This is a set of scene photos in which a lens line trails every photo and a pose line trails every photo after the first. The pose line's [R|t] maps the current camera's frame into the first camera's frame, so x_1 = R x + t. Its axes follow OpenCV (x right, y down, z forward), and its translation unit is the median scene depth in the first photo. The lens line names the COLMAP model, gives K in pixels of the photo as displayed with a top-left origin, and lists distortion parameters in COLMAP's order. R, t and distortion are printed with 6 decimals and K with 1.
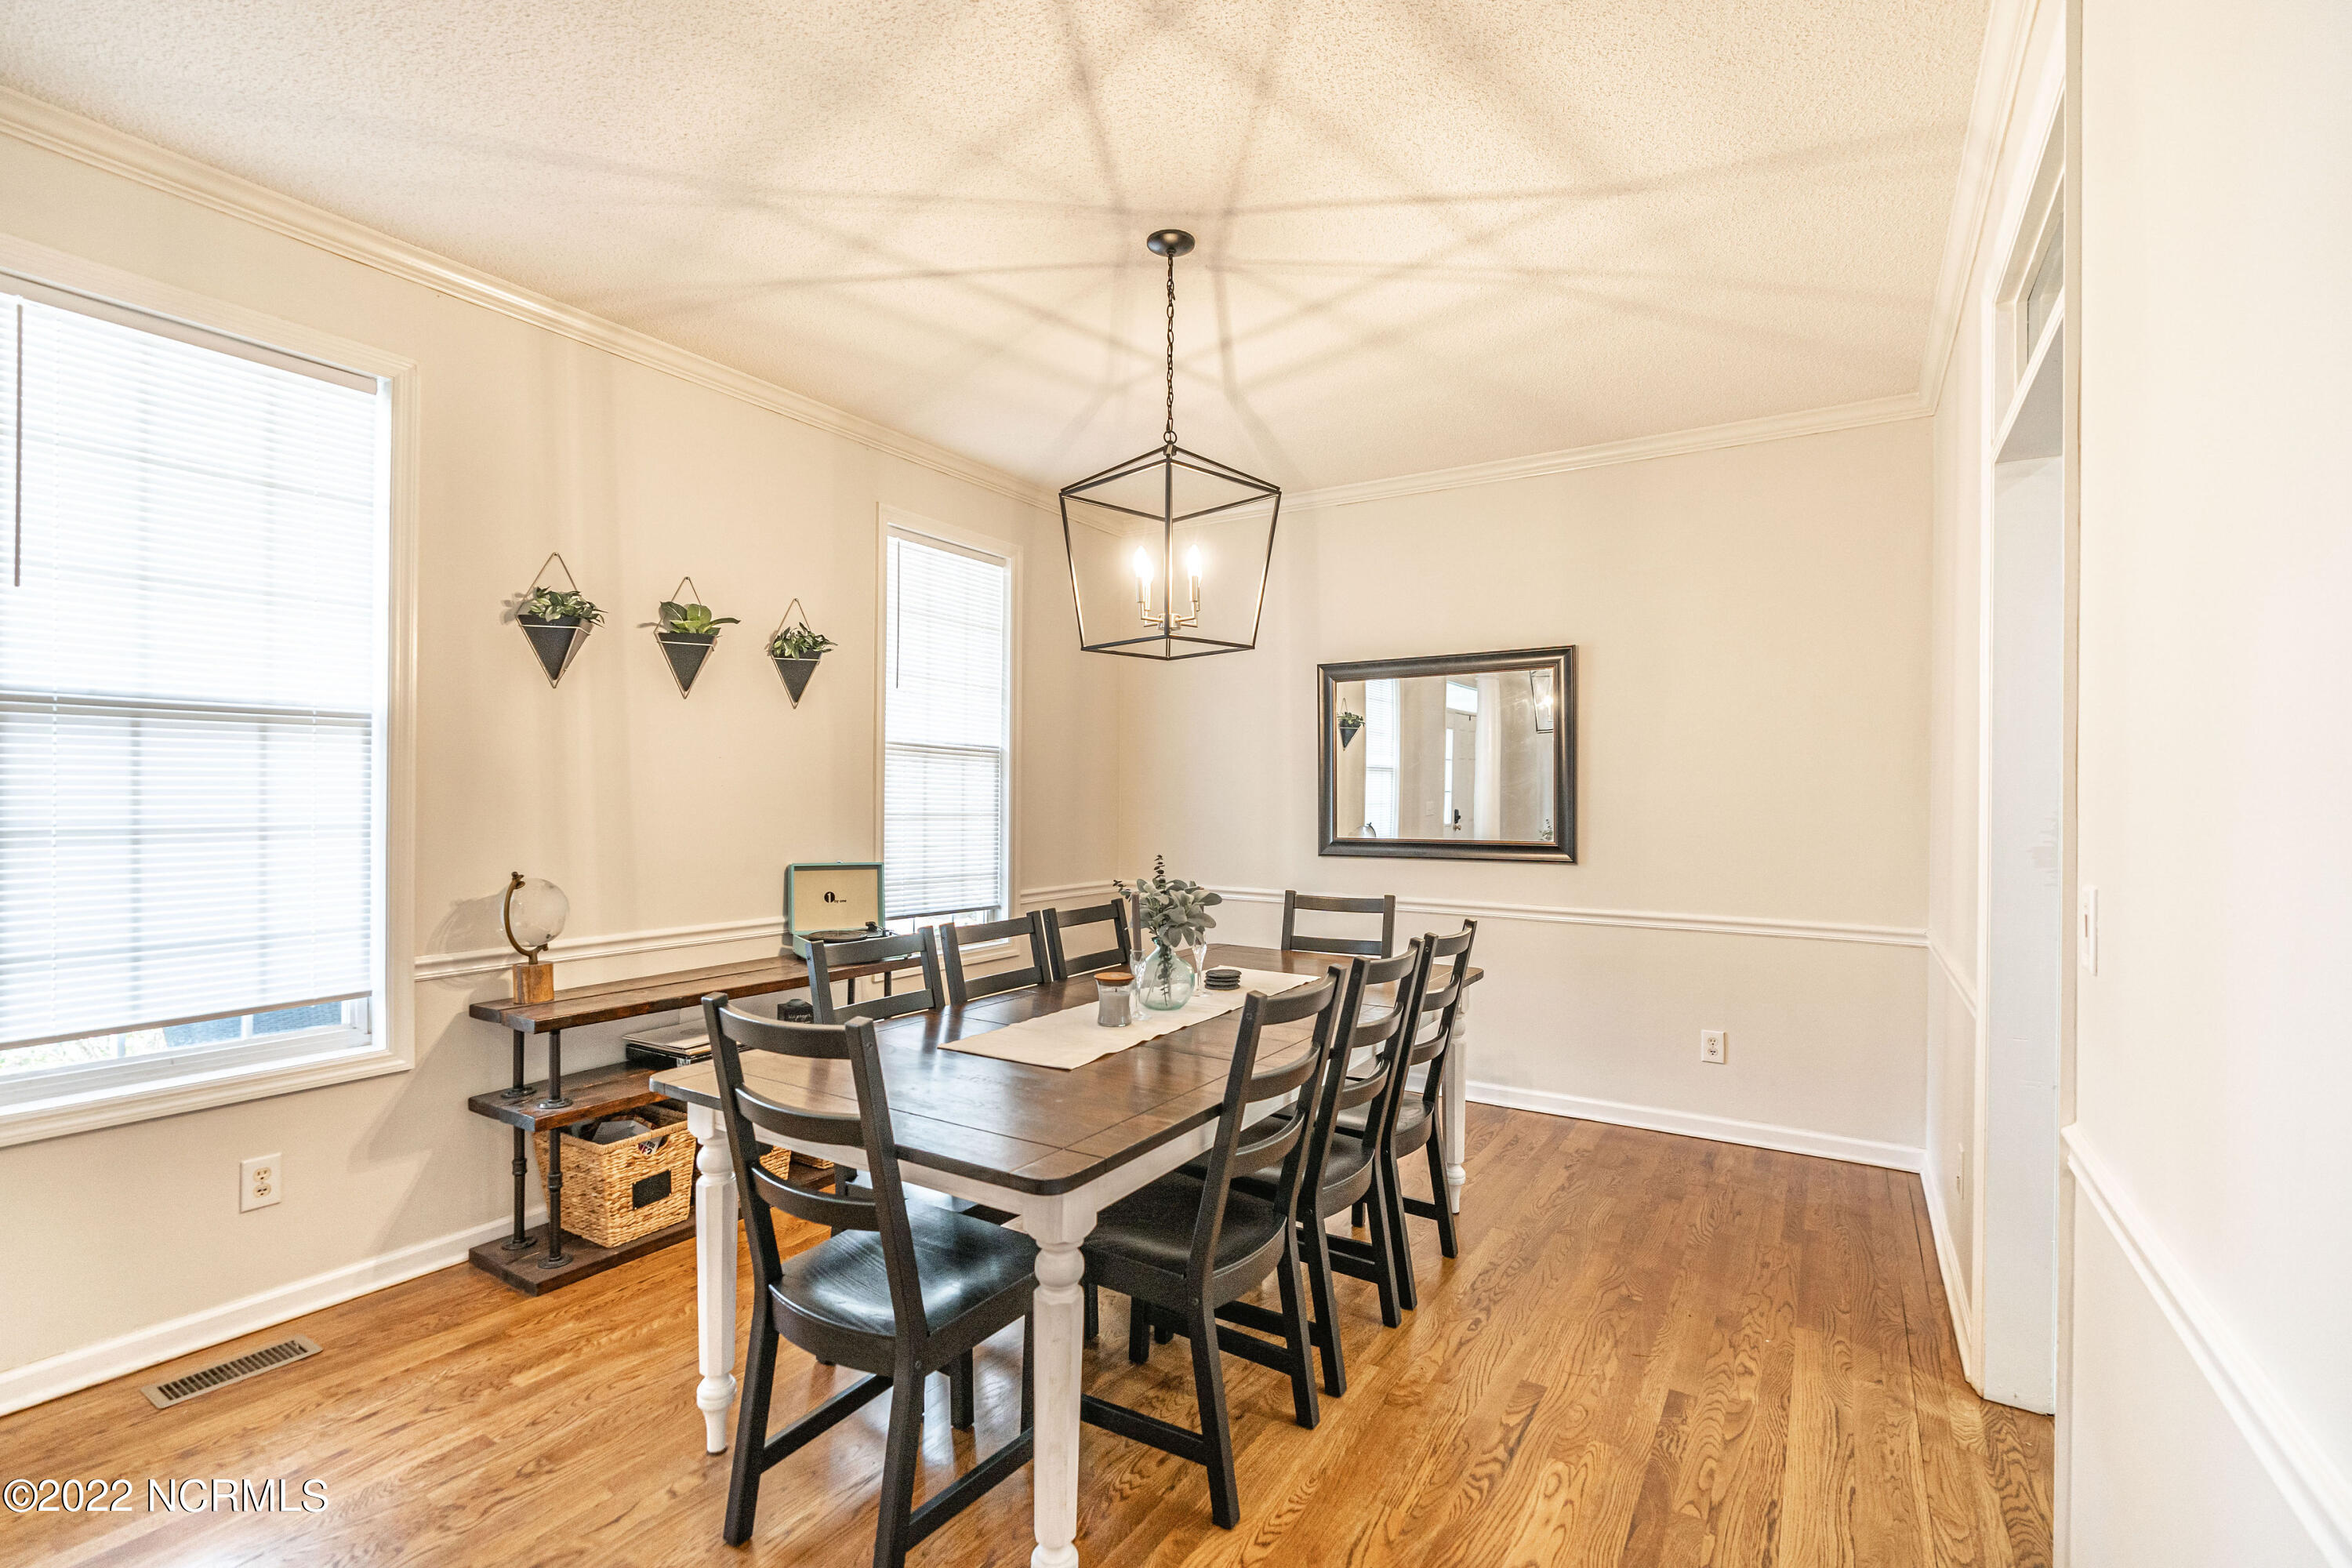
lens RADIAL K [[1055.6, 0, 1174.9], [0, 1055.6, 792.6], [0, 0, 1]] dist [-0.013974, 0.006868]
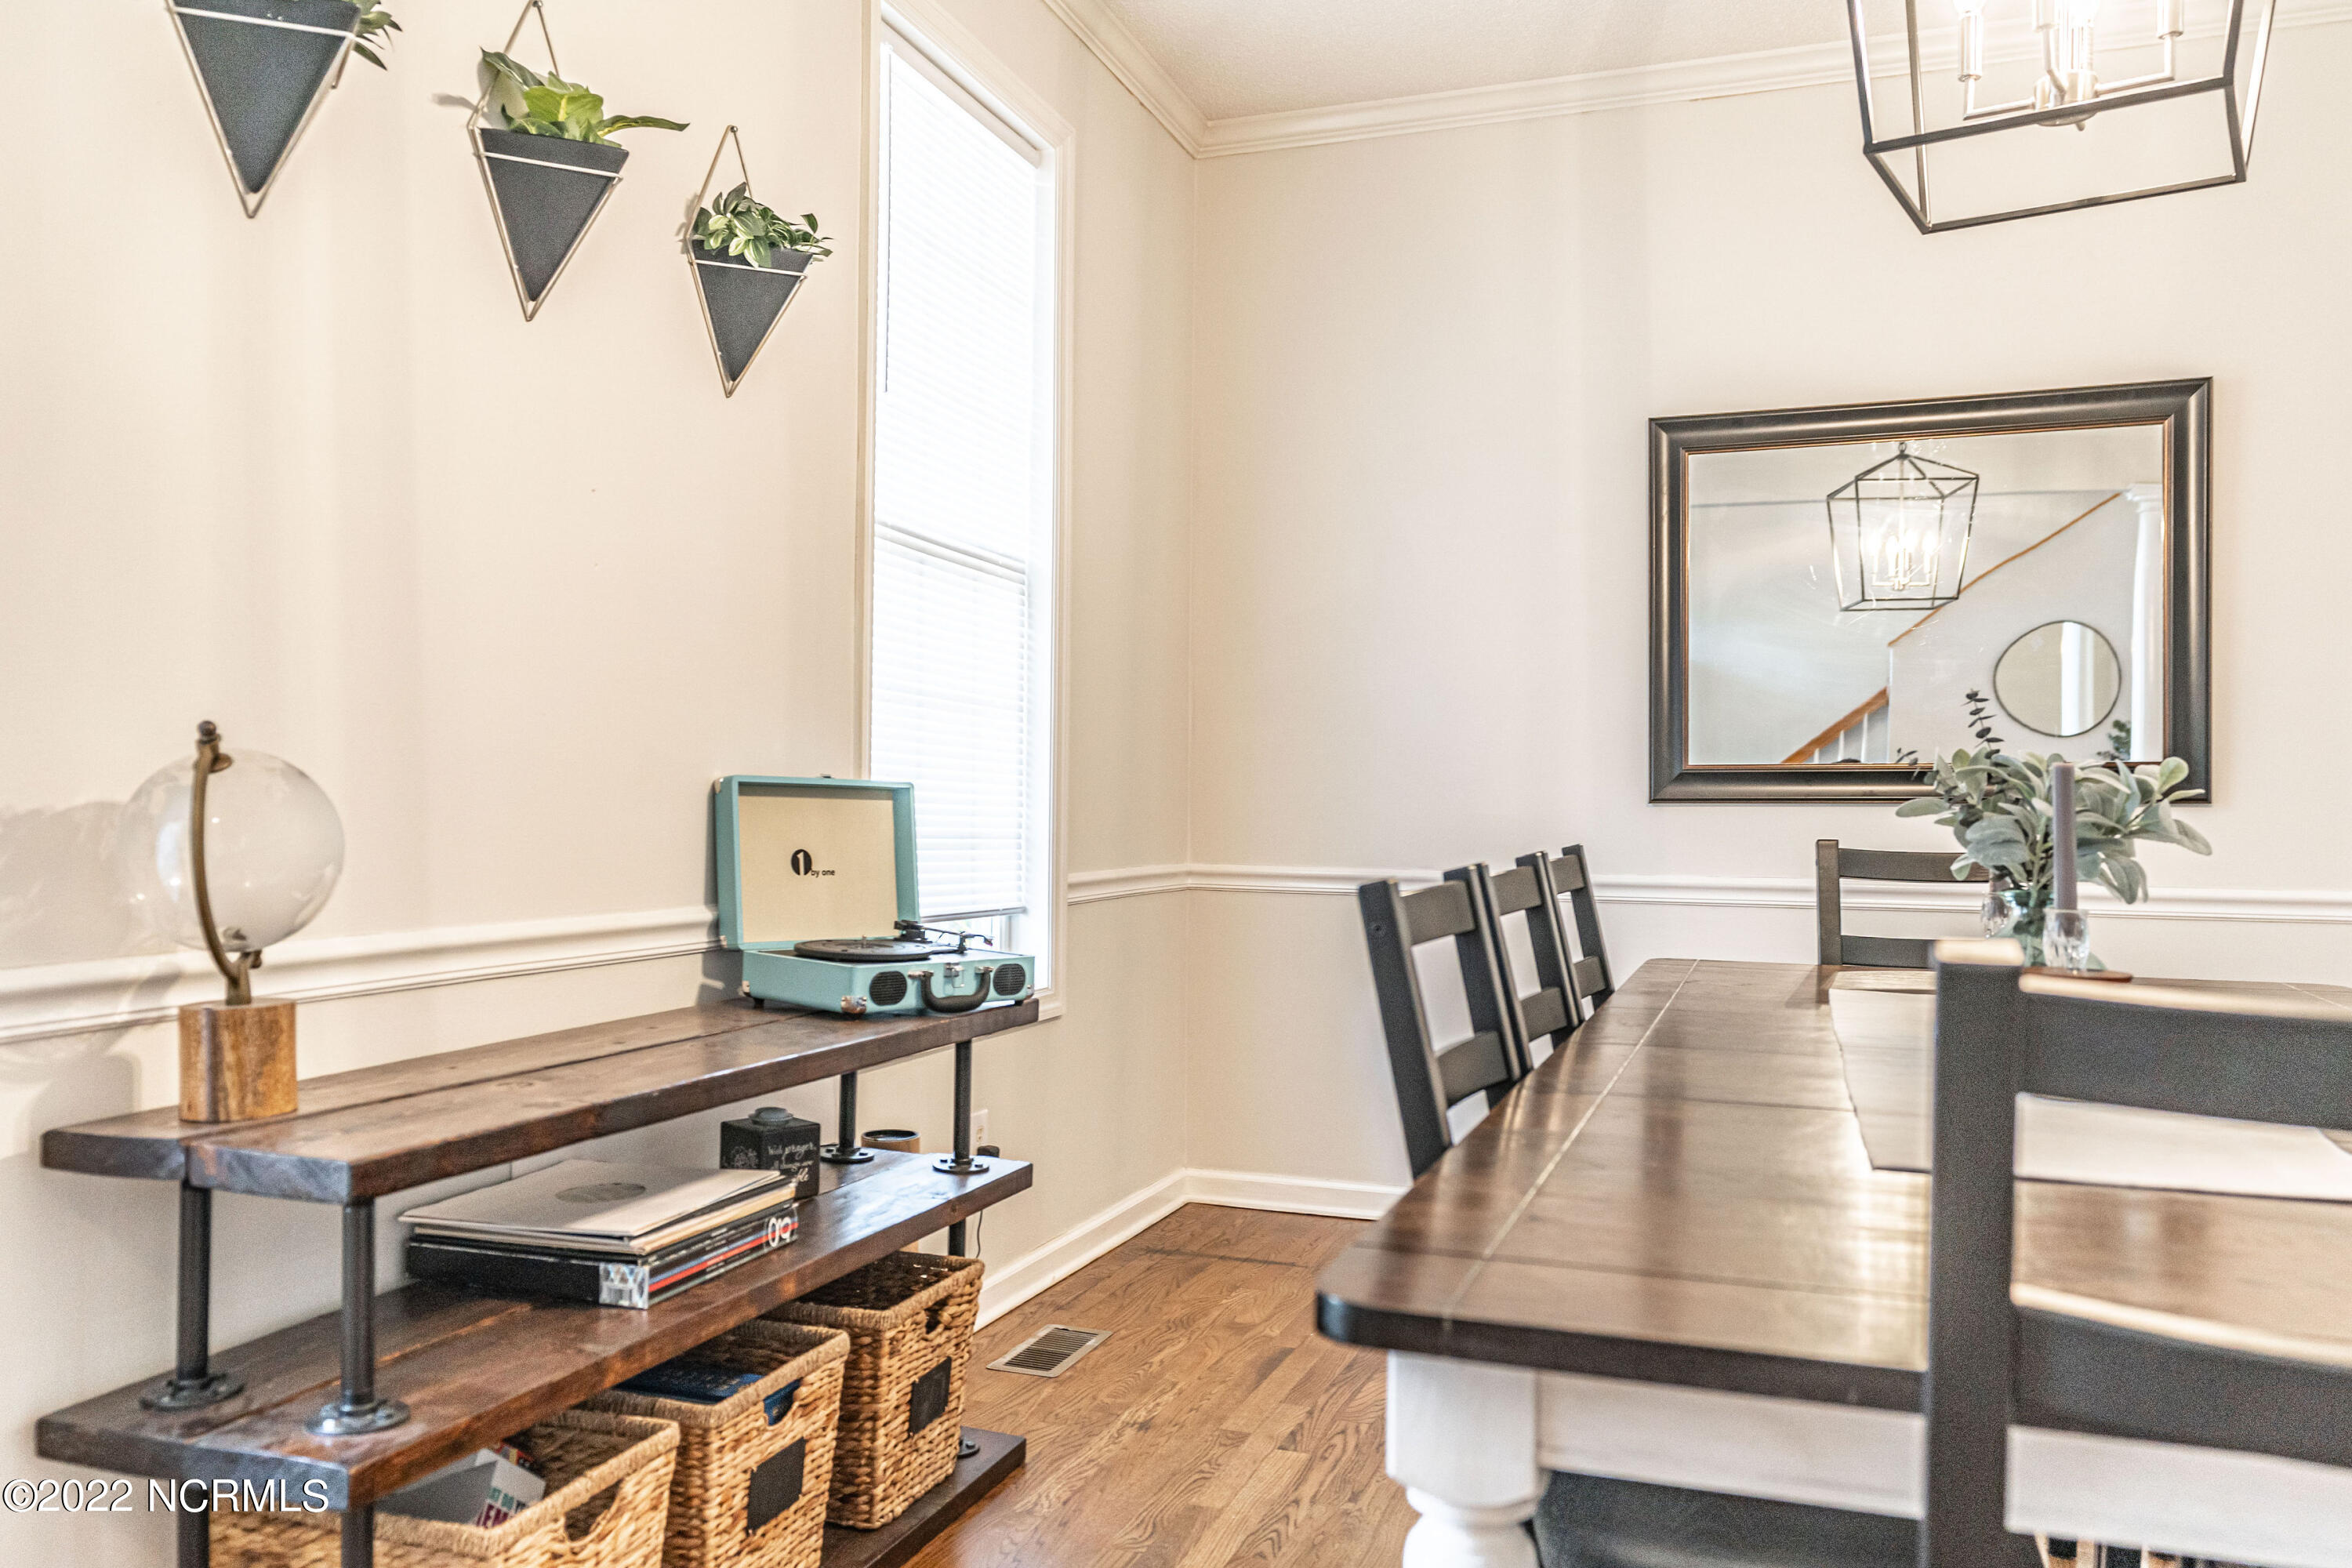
lens RADIAL K [[1788.4, 0, 1172.7], [0, 1788.4, 788.9], [0, 0, 1]] dist [0.005805, 0.000796]
pose [[0.978050, 0.002162, 0.208360, -0.349444], [-0.001568, 0.999994, -0.003013, 0.076194], [-0.208365, 0.002620, 0.978048, 0.300512]]
